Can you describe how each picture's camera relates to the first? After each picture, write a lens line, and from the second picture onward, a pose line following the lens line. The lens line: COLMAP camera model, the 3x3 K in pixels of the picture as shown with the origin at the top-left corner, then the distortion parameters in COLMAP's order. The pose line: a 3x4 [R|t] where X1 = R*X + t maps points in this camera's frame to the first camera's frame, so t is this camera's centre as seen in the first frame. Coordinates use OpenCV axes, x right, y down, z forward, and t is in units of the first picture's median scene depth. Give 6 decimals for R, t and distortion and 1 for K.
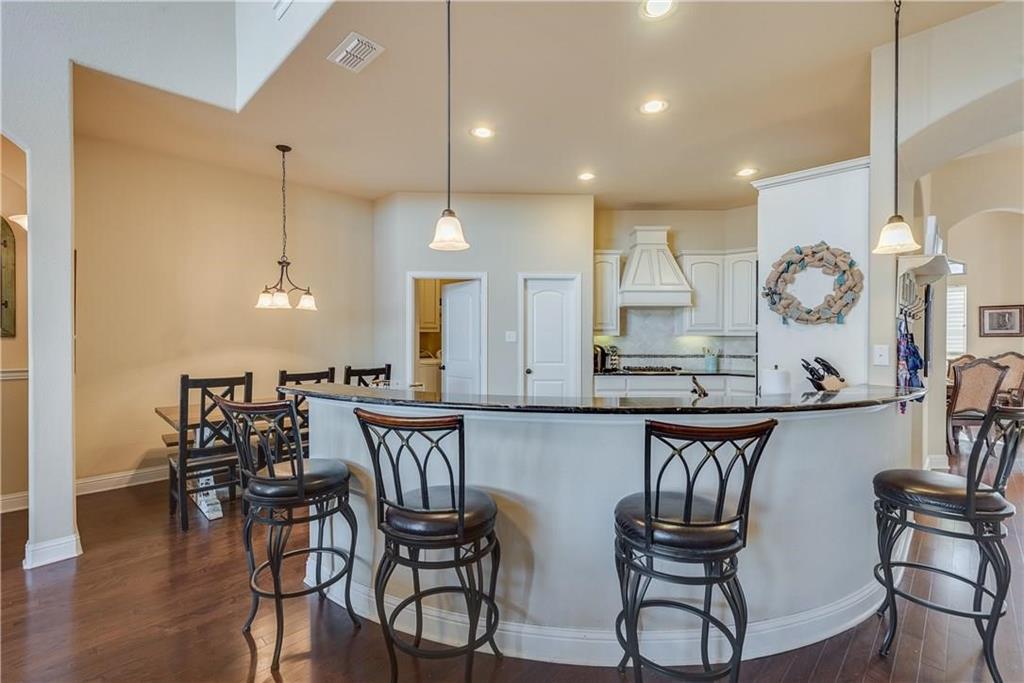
lens RADIAL K [[449.7, 0, 510.9], [0, 449.7, 336.2], [0, 0, 1]] dist [0.001490, -0.000071]
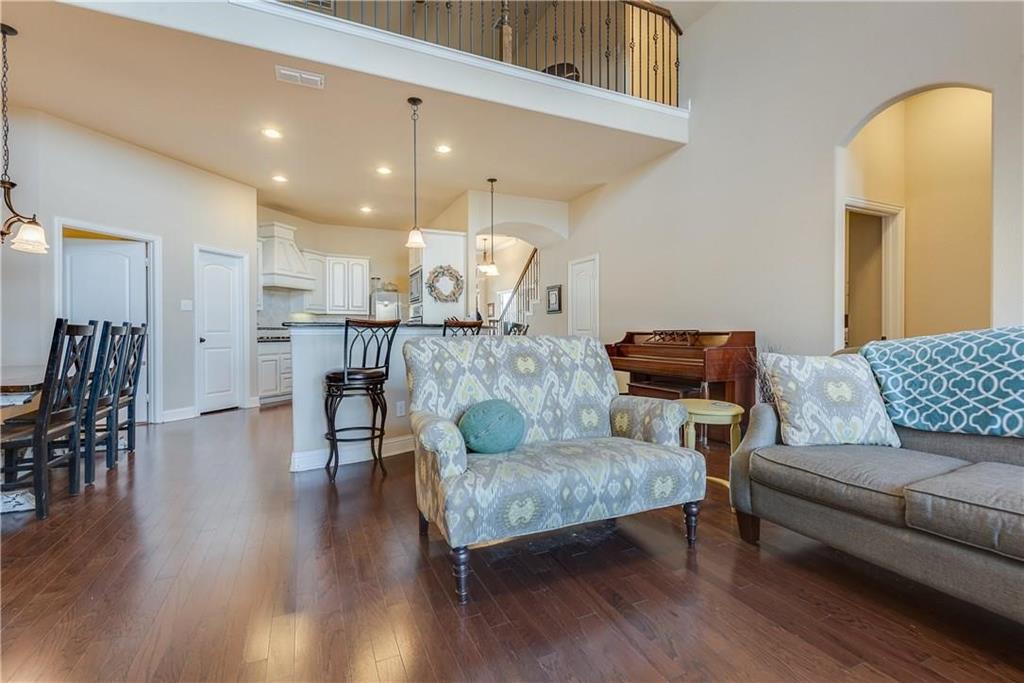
lens RADIAL K [[449.7, 0, 510.9], [0, 449.7, 336.2], [0, 0, 1]] dist [0.001490, -0.000071]
pose [[0.349427, -0.009991, 0.936910, -1.174609], [0.007267, 0.999942, 0.007953, 0.114794], [-0.936935, 0.004030, 0.349480, -0.050386]]
